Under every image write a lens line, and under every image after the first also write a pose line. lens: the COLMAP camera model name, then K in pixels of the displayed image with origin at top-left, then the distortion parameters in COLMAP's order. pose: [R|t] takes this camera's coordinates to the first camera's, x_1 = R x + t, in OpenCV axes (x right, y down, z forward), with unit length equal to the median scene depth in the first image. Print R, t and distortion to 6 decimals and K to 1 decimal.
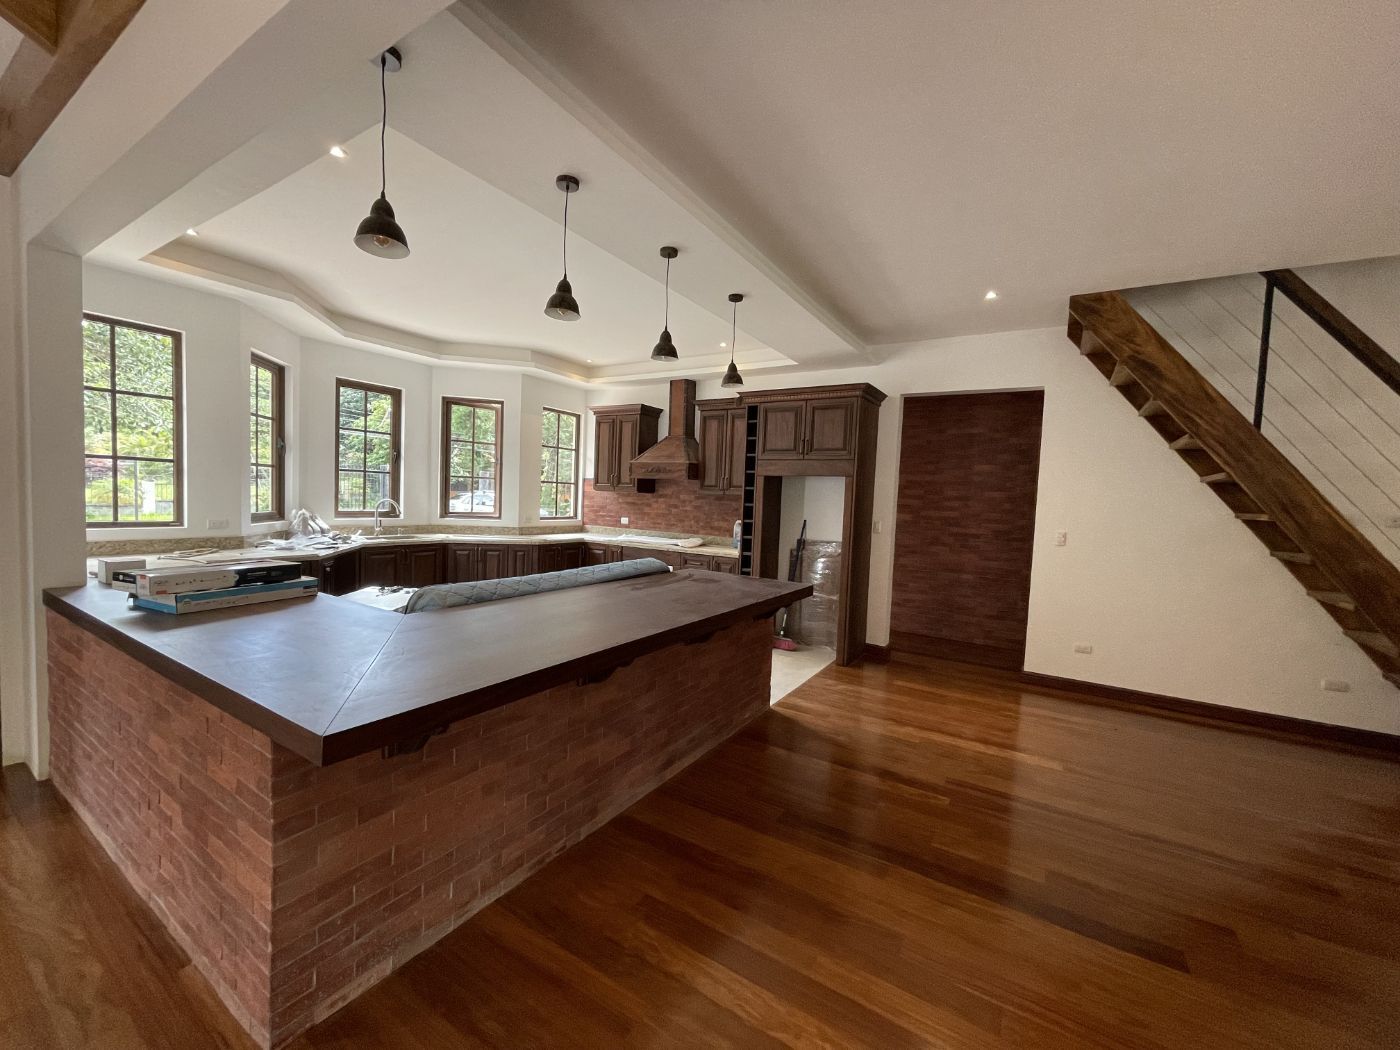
lens RADIAL K [[568.6, 0, 705.1], [0, 568.6, 528.8], [0, 0, 1]] dist [0.010364, 0.000227]
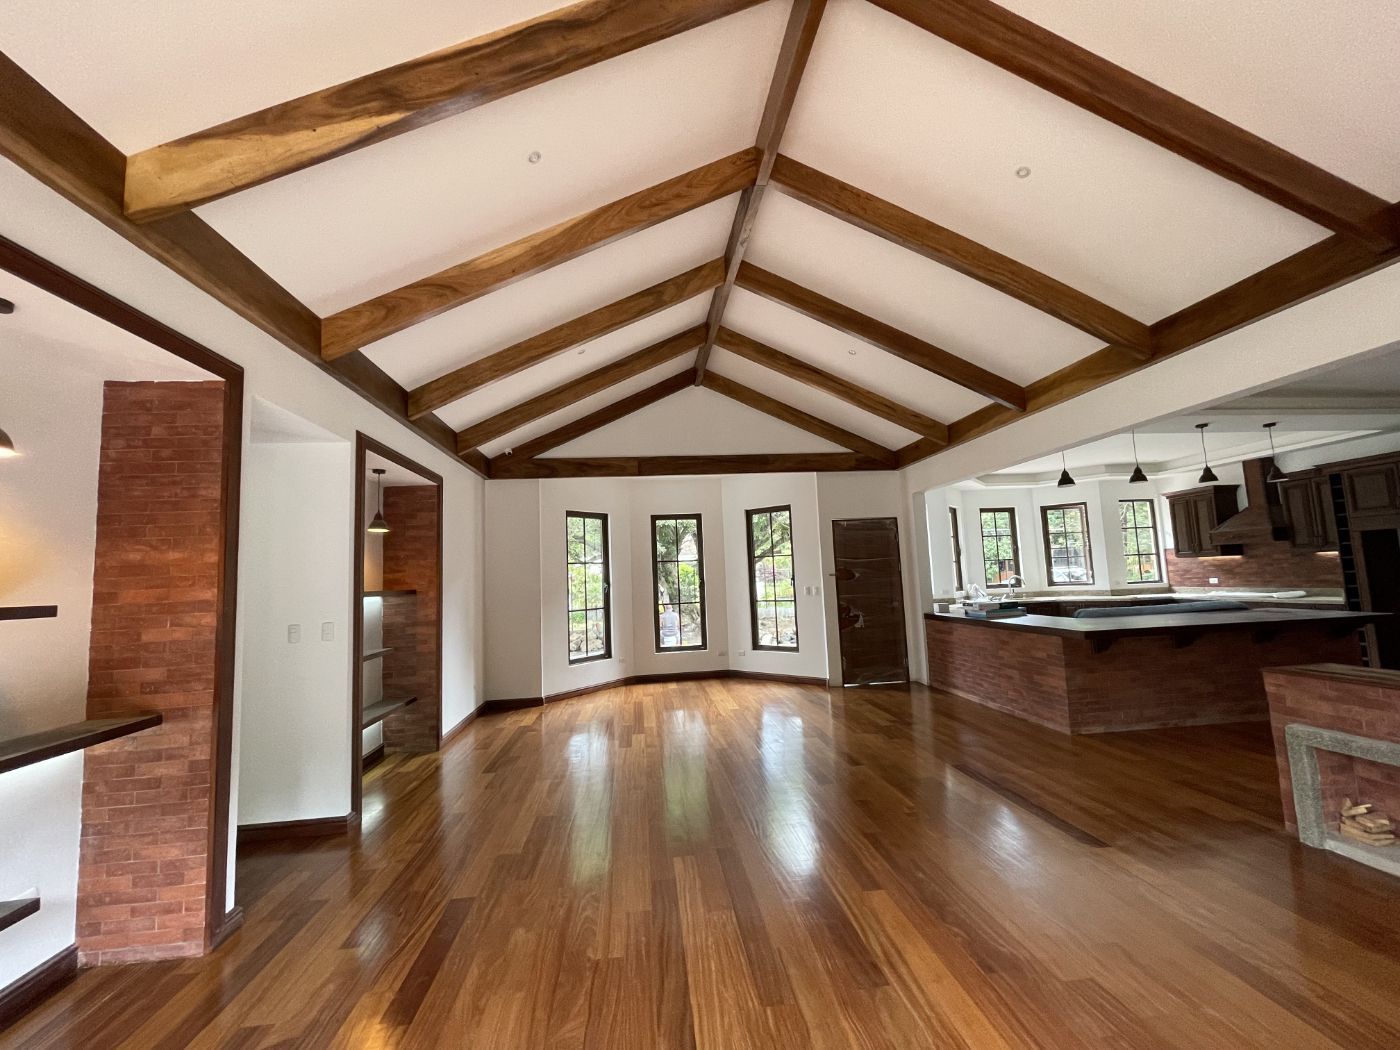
lens RADIAL K [[568.6, 0, 701.8], [0, 568.6, 526.8], [0, 0, 1]] dist [0.010364, 0.000227]
pose [[0.621386, -0.140137, -0.770870, 0.148372], [0.023930, 0.986810, -0.160104, 0.045397], [0.783139, 0.081039, 0.616543, -0.651048]]
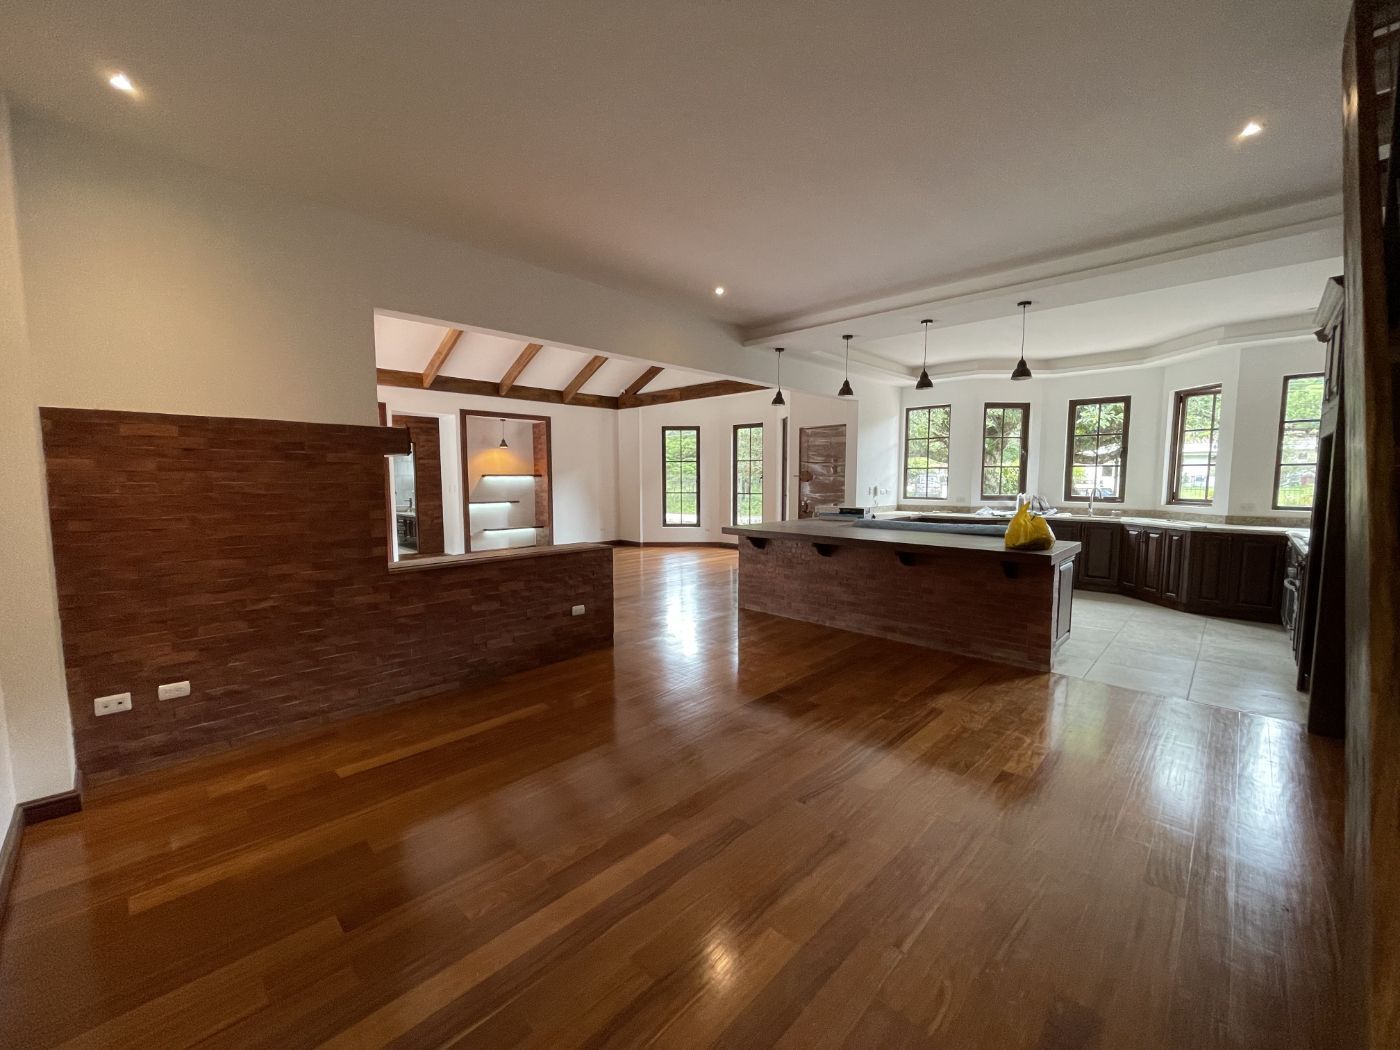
lens RADIAL K [[568.6, 0, 692.1], [0, 568.6, 529.8], [0, 0, 1]] dist [0.010364, 0.000227]
pose [[-0.221664, 0.048295, -0.973926, 0.793090], [-0.065197, 0.995804, 0.064219, 0.018298], [0.972941, 0.077732, -0.217585, 0.354040]]
